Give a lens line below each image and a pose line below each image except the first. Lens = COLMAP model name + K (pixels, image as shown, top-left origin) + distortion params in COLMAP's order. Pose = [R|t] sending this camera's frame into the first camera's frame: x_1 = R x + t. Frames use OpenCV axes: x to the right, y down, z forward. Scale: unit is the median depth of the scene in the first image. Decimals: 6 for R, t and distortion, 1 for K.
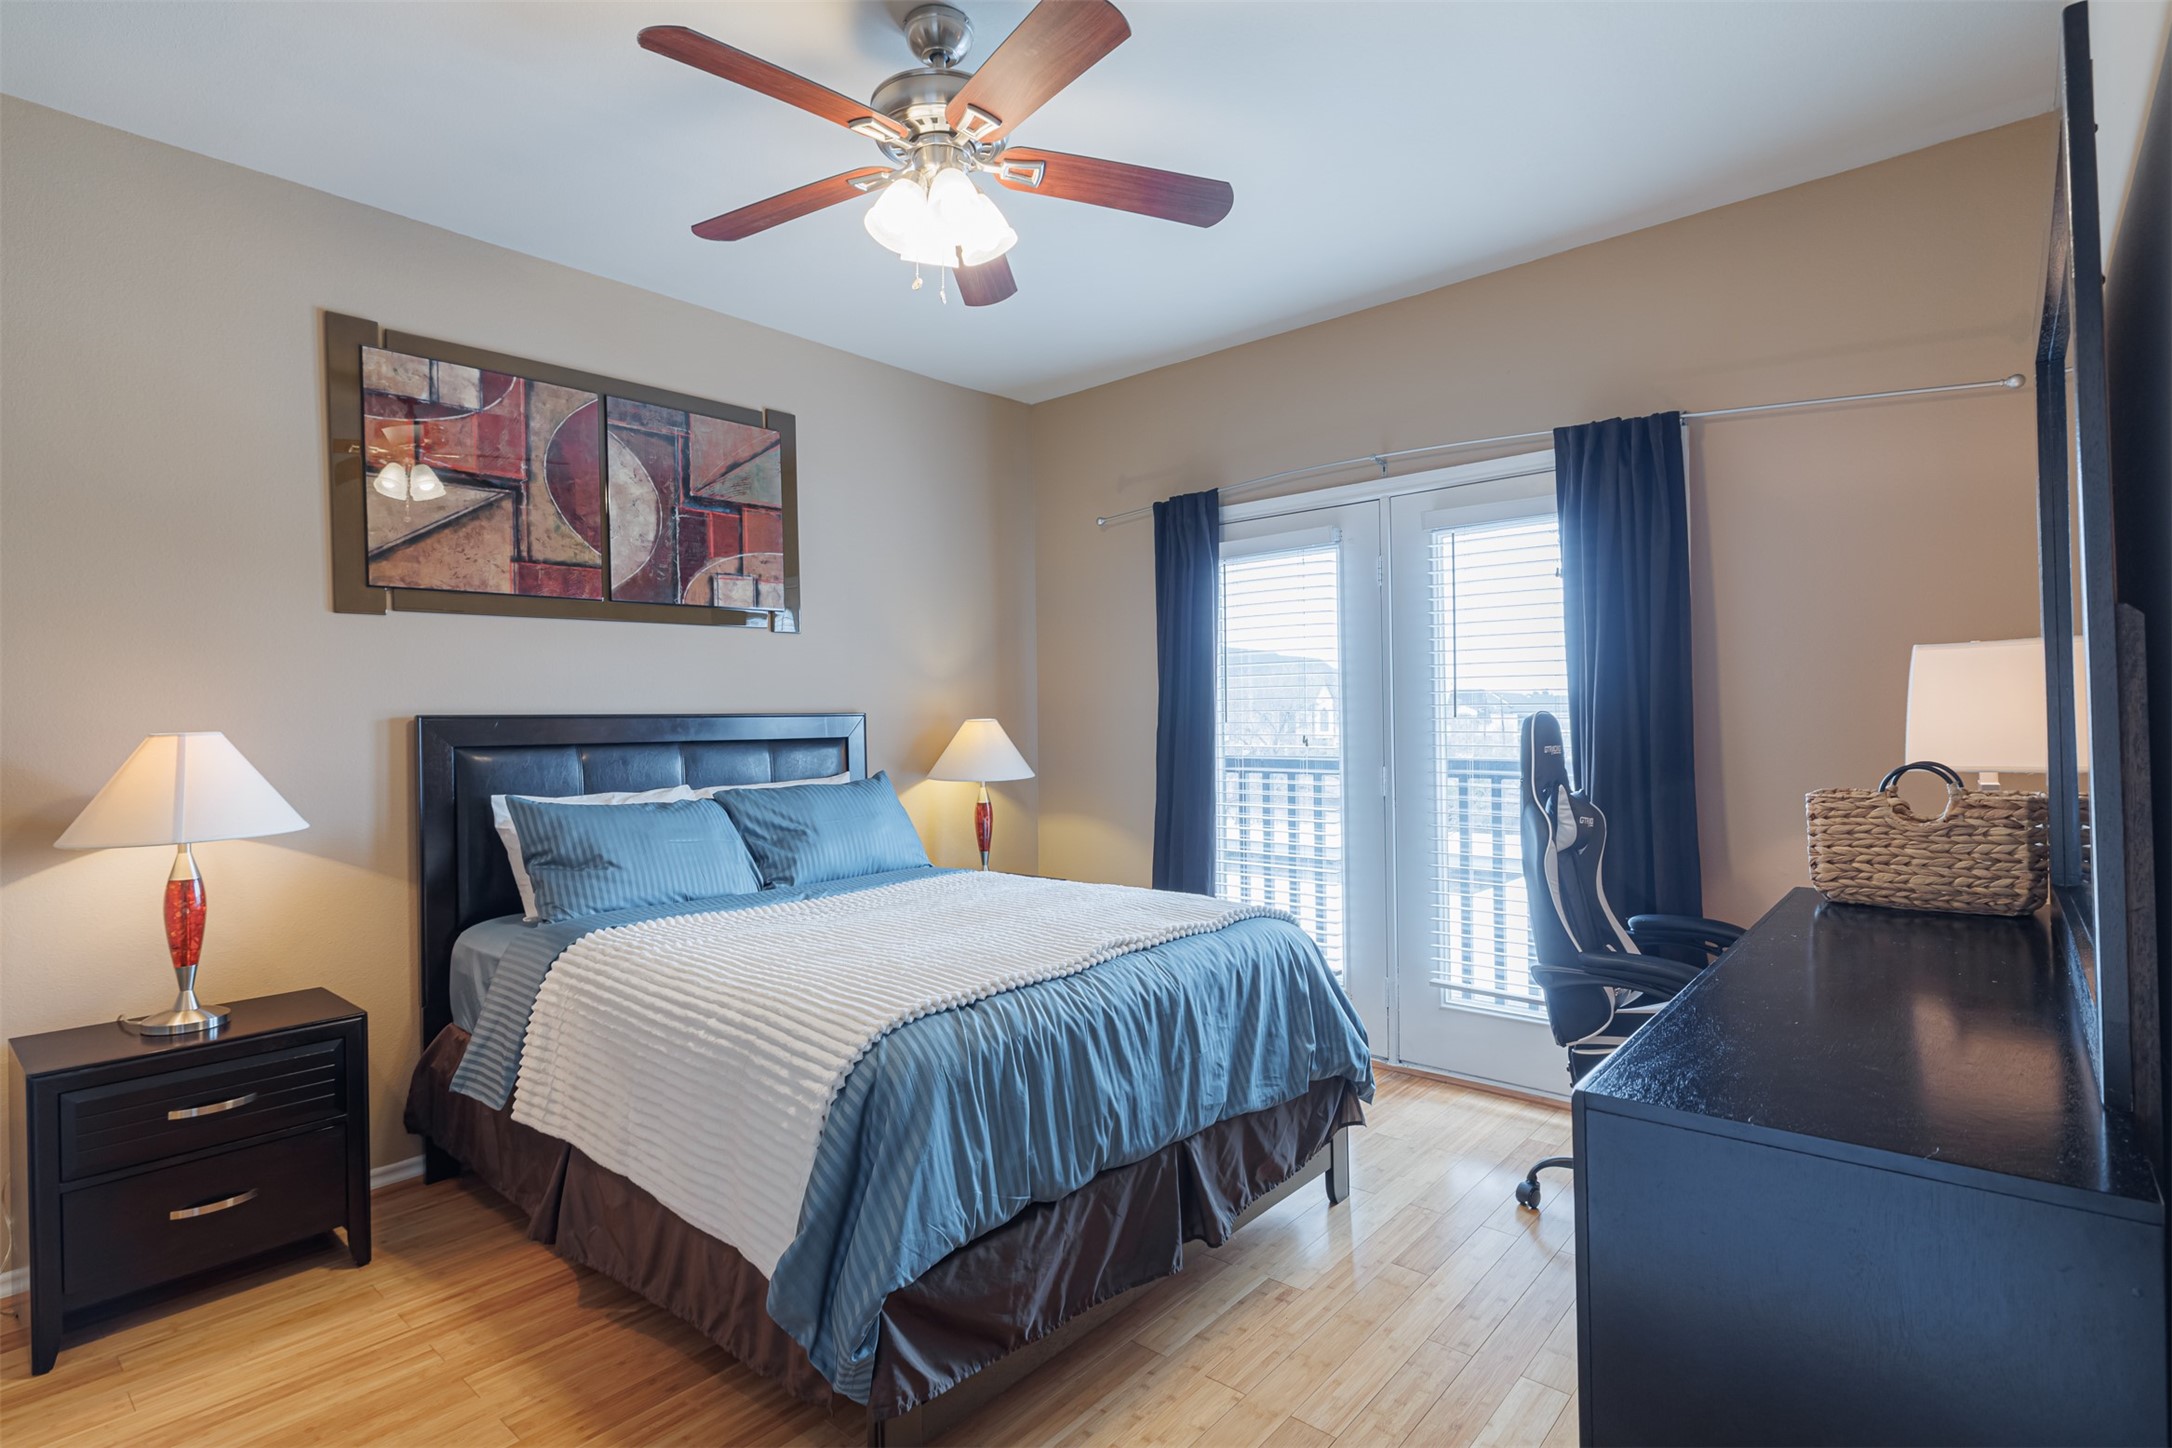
lens RADIAL K [[1006.1, 0, 1091.5], [0, 1006.1, 722.6], [0, 0, 1]] dist [-0.000589, -0.001663]
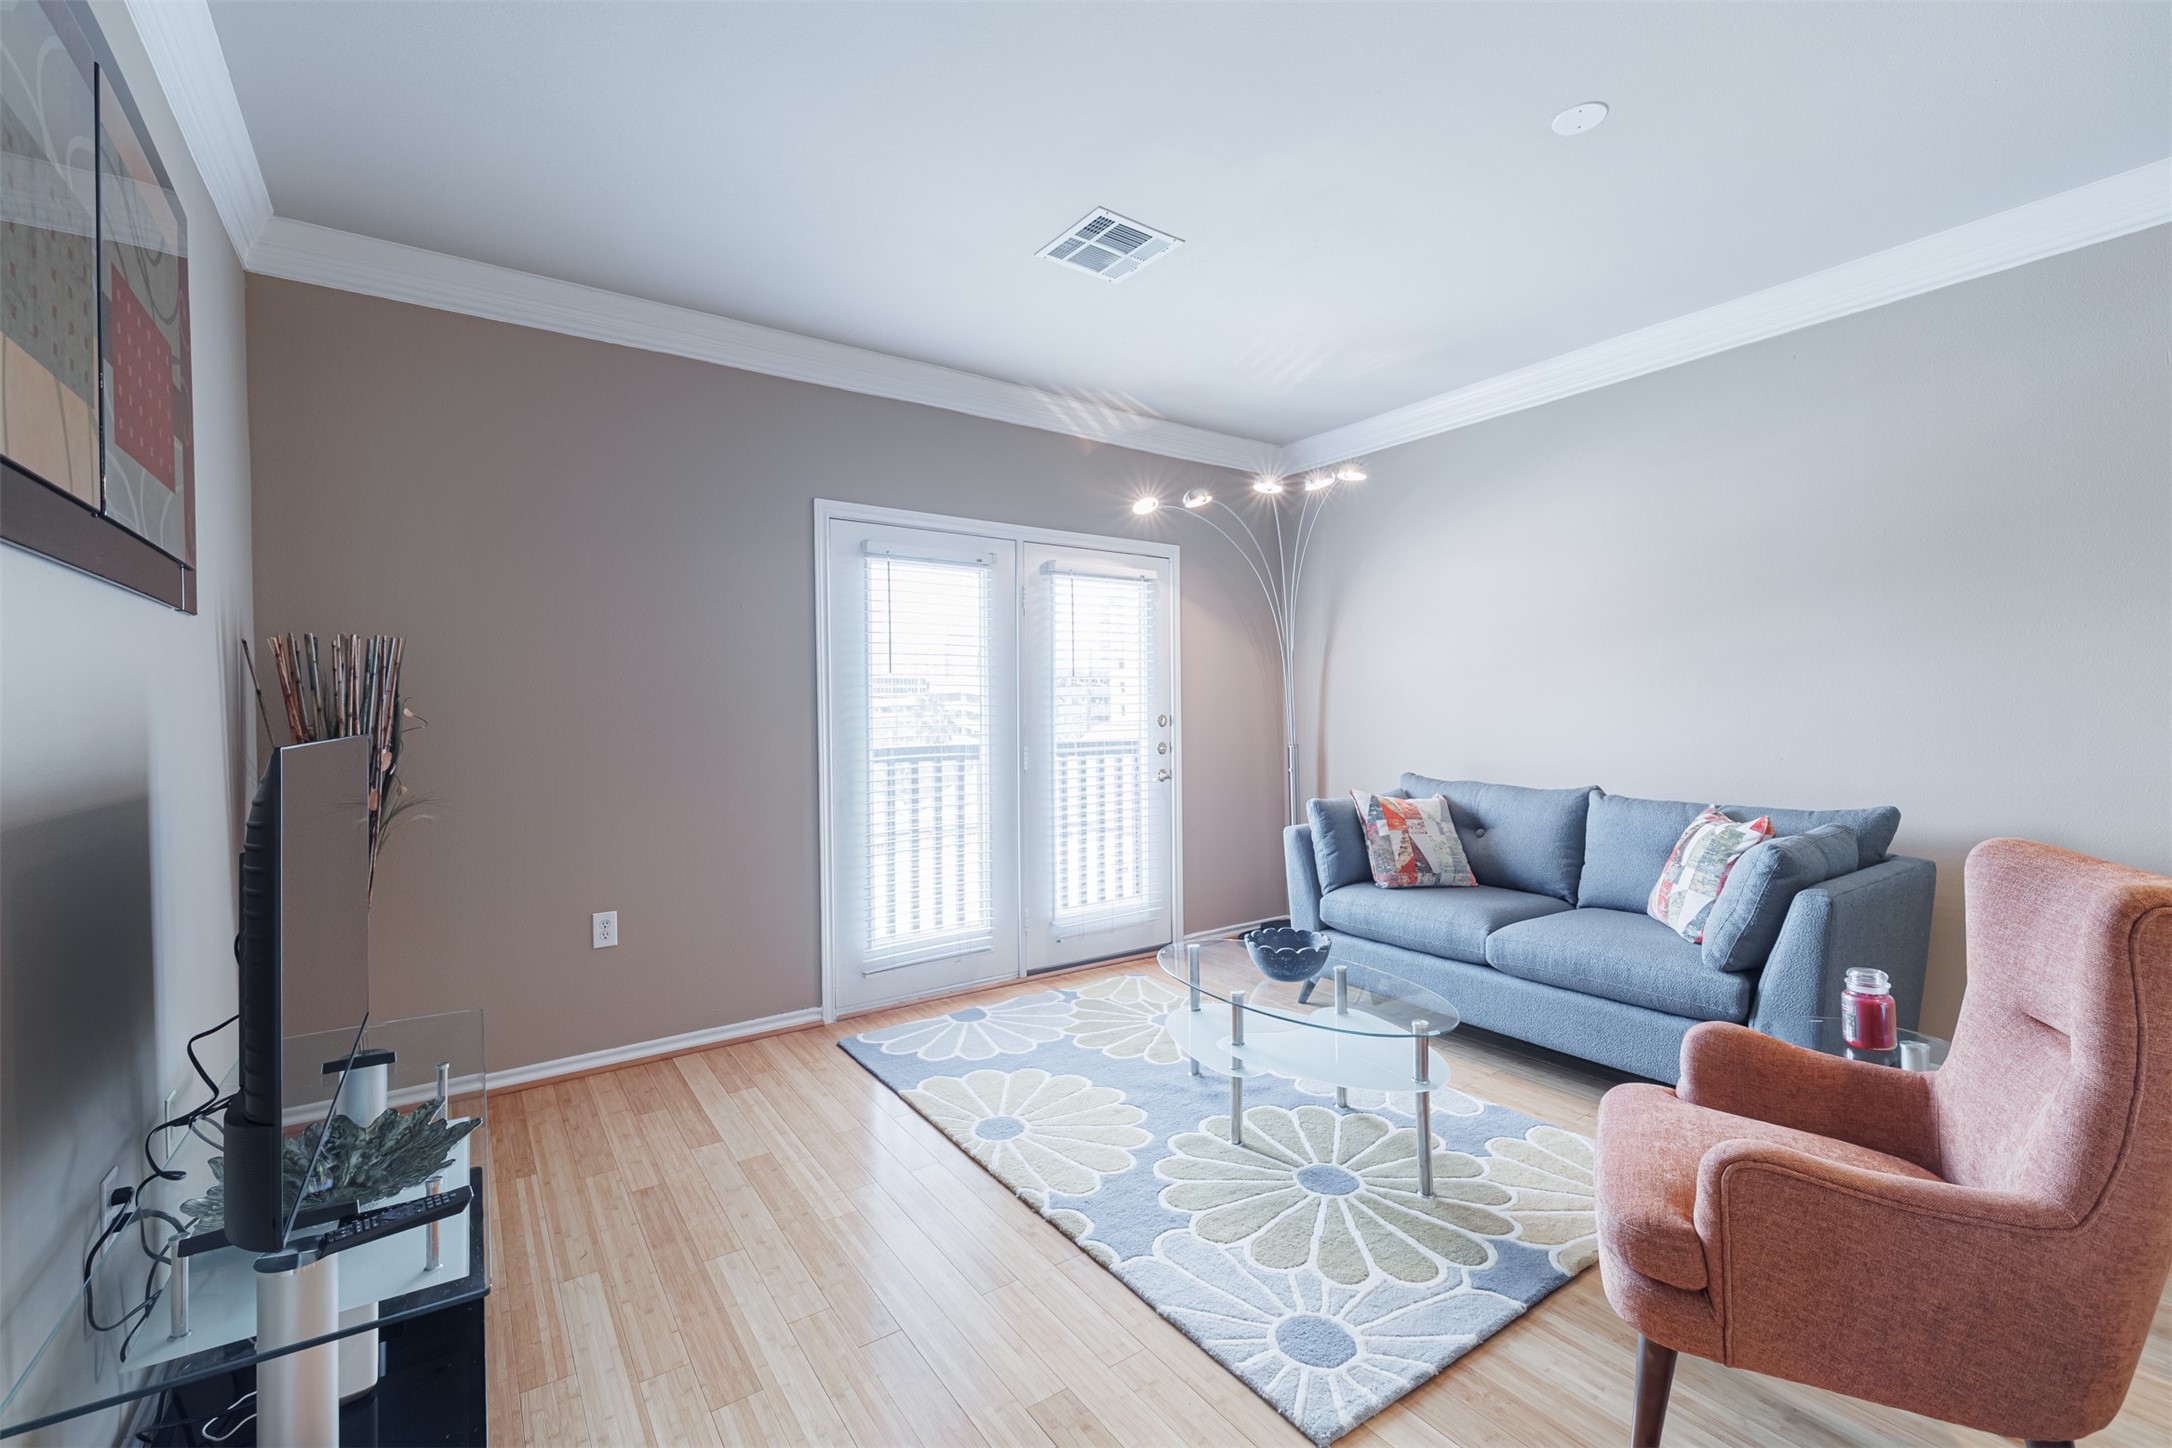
lens RADIAL K [[916.8, 0, 1086.0], [0, 916.8, 724.0], [0, 0, 1]] dist [0.013757, -0.006280]
pose [[0.224088, 0.007106, 0.974543, -0.765907], [-0.014690, 0.999884, -0.003913, 0.011104], [-0.974458, -0.013439, 0.224167, 0.621562]]
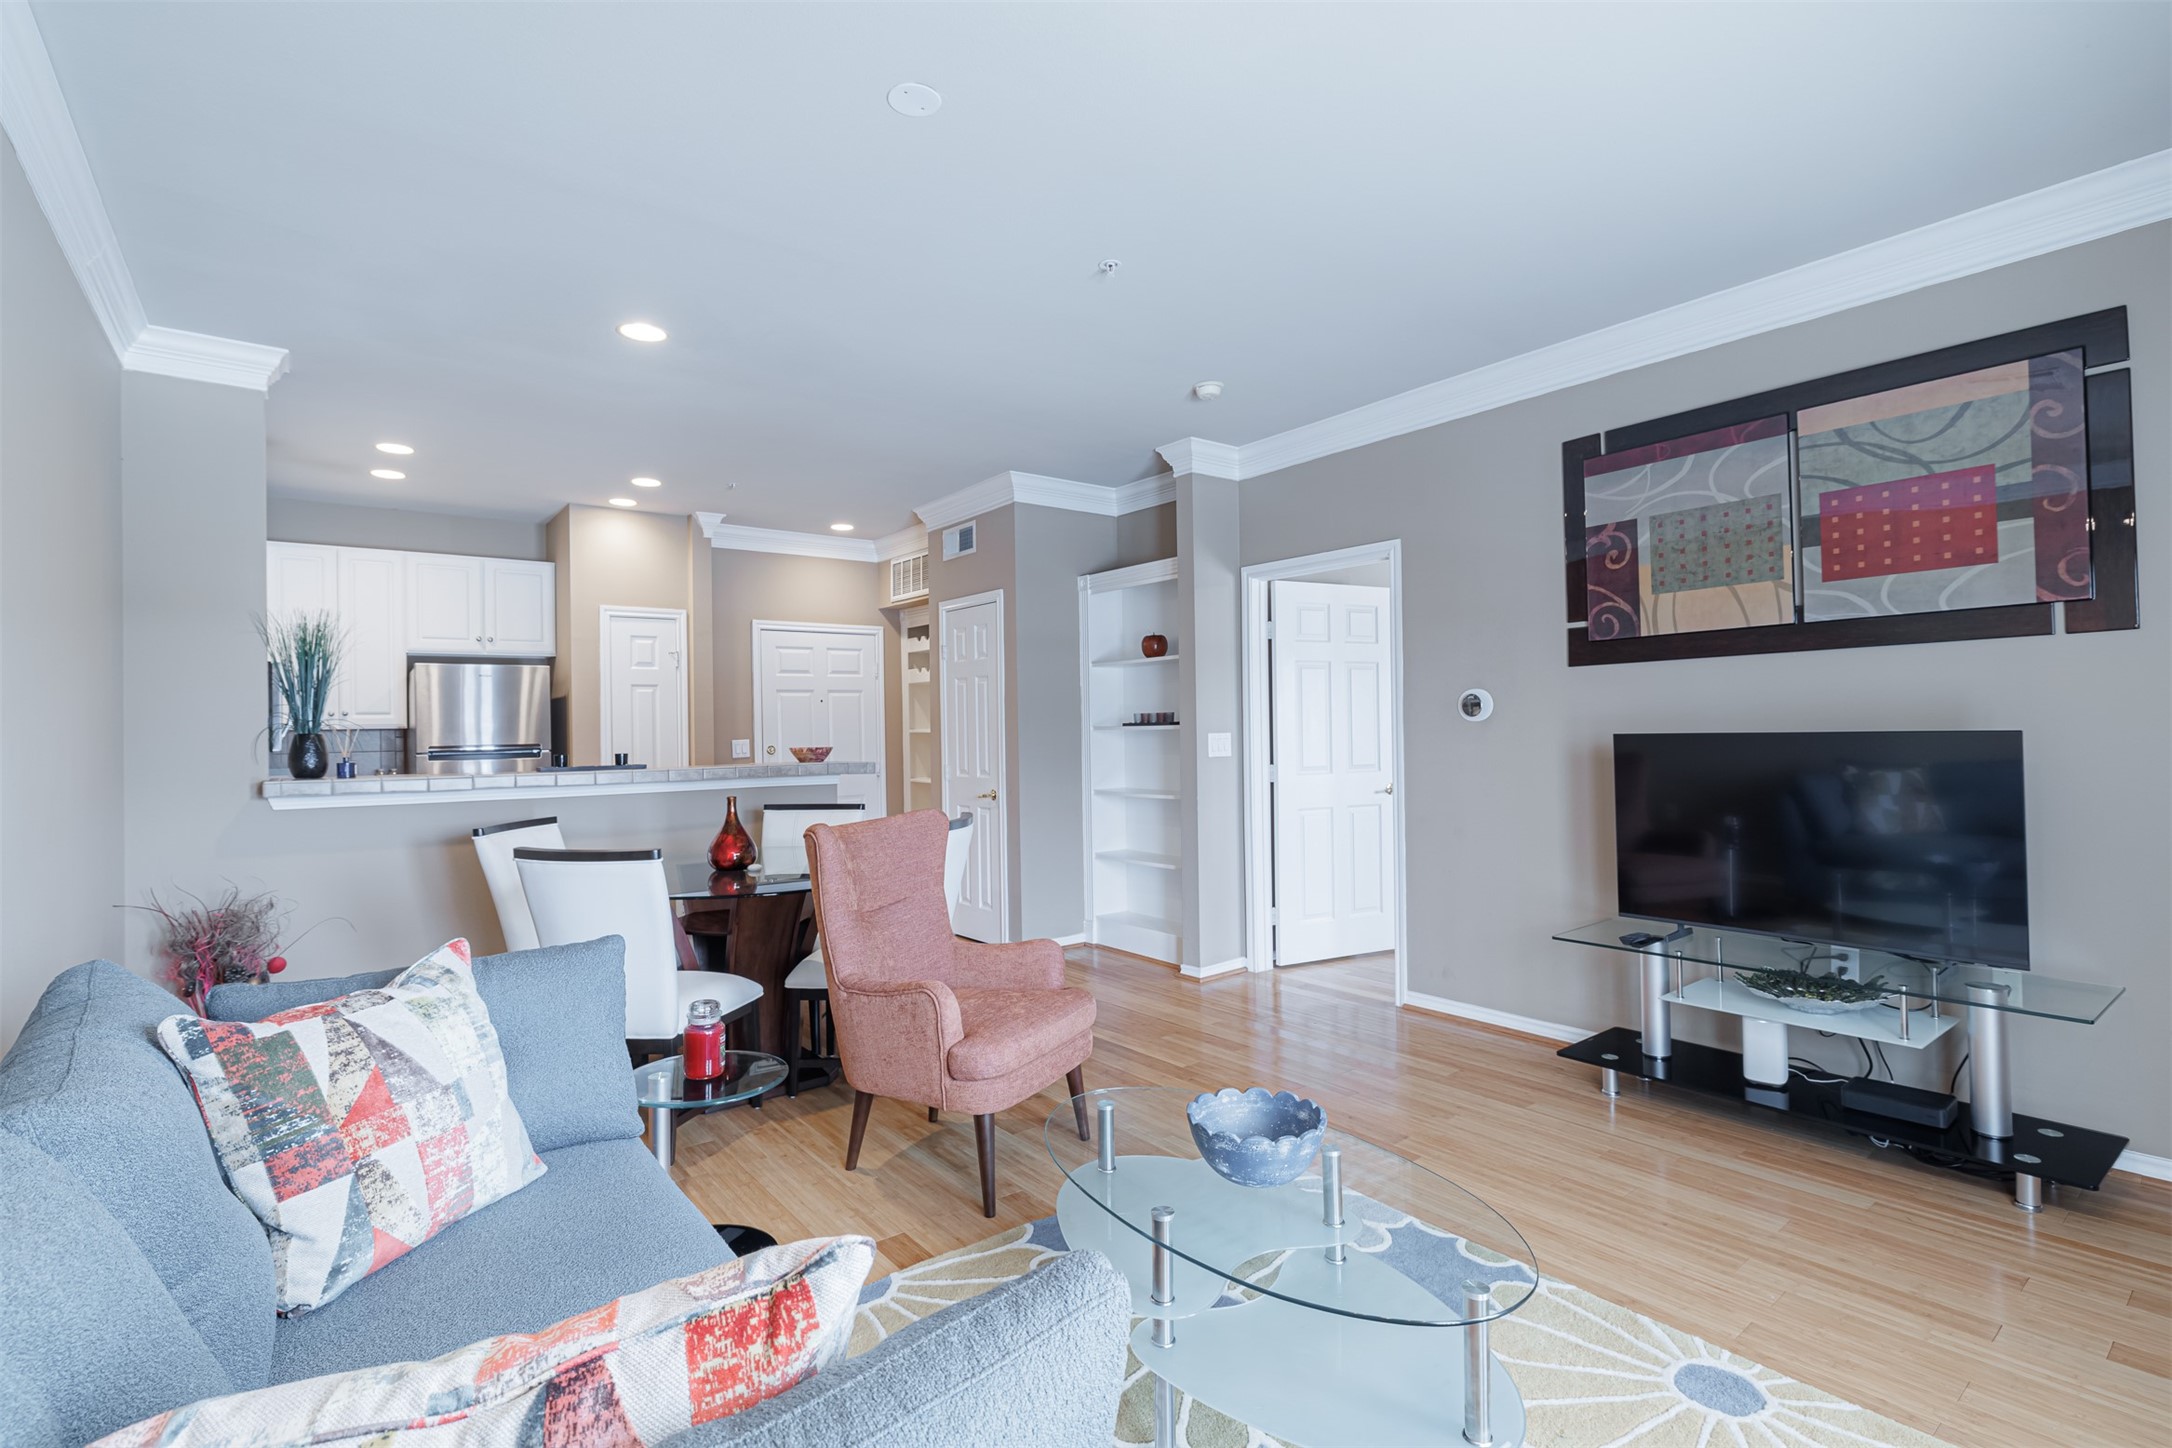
lens RADIAL K [[1006.1, 0, 1091.5], [0, 1006.1, 722.6], [0, 0, 1]] dist [-0.000589, -0.001663]
pose [[-0.171600, 0.019439, -0.984975, 0.439400], [0.044978, 0.998917, 0.011878, -0.021083], [0.984139, -0.042264, -0.172289, 0.638495]]
